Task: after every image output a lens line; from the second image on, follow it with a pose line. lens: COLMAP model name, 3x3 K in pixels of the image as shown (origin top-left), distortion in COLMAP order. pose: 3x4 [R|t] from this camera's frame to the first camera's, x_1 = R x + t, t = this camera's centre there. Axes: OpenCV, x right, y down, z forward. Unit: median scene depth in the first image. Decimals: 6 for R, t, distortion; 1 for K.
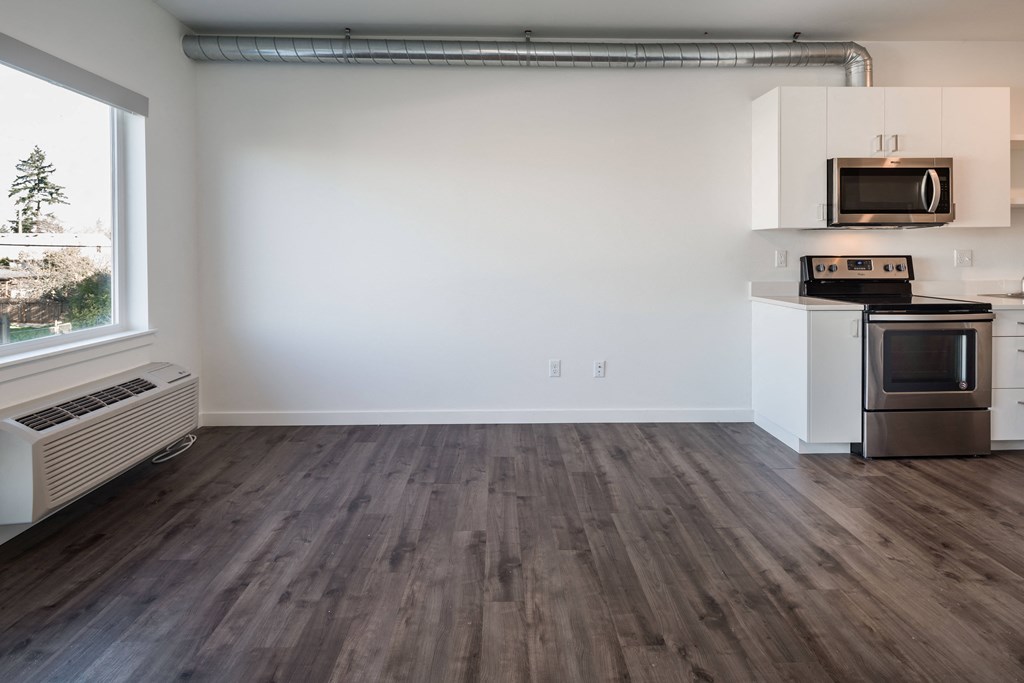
lens RADIAL K [[494.4, 0, 509.7], [0, 494.4, 256.1], [0, 0, 1]] dist [-0.000468, -0.002342]
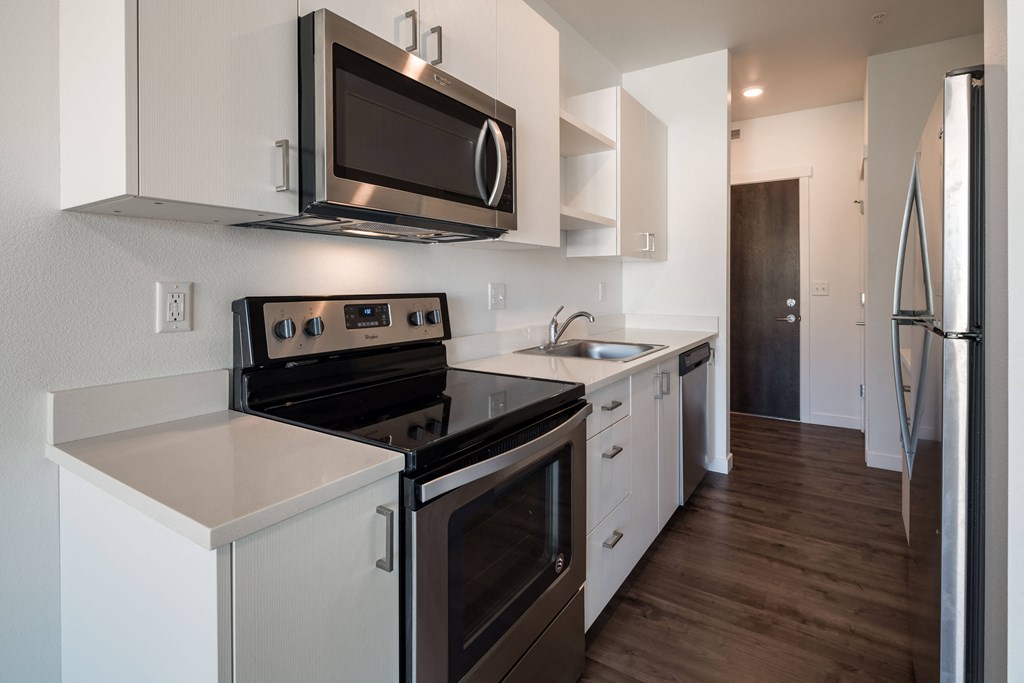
lens RADIAL K [[500.9, 0, 509.4], [0, 500.9, 286.6], [0, 0, 1]] dist [-0.000376, -0.001565]
pose [[0.576687, -0.000578, 0.816965, 0.452044], [0.005688, 0.999978, -0.003308, -0.006835], [-0.816945, 0.006554, 0.576678, 0.695133]]
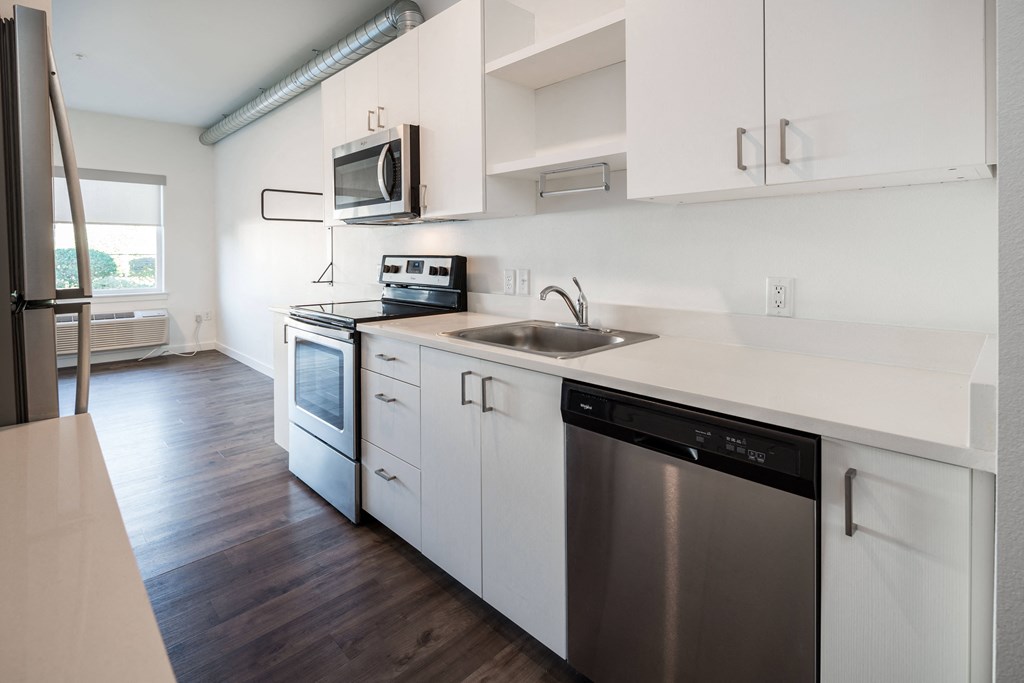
lens RADIAL K [[494.4, 0, 509.7], [0, 494.4, 256.1], [0, 0, 1]] dist [-0.000468, -0.002342]
pose [[0.674887, 0.009352, -0.737862, 1.558137], [-0.005216, 0.999955, 0.007903, -0.007436], [0.737903, -0.001485, 0.674905, 0.616354]]
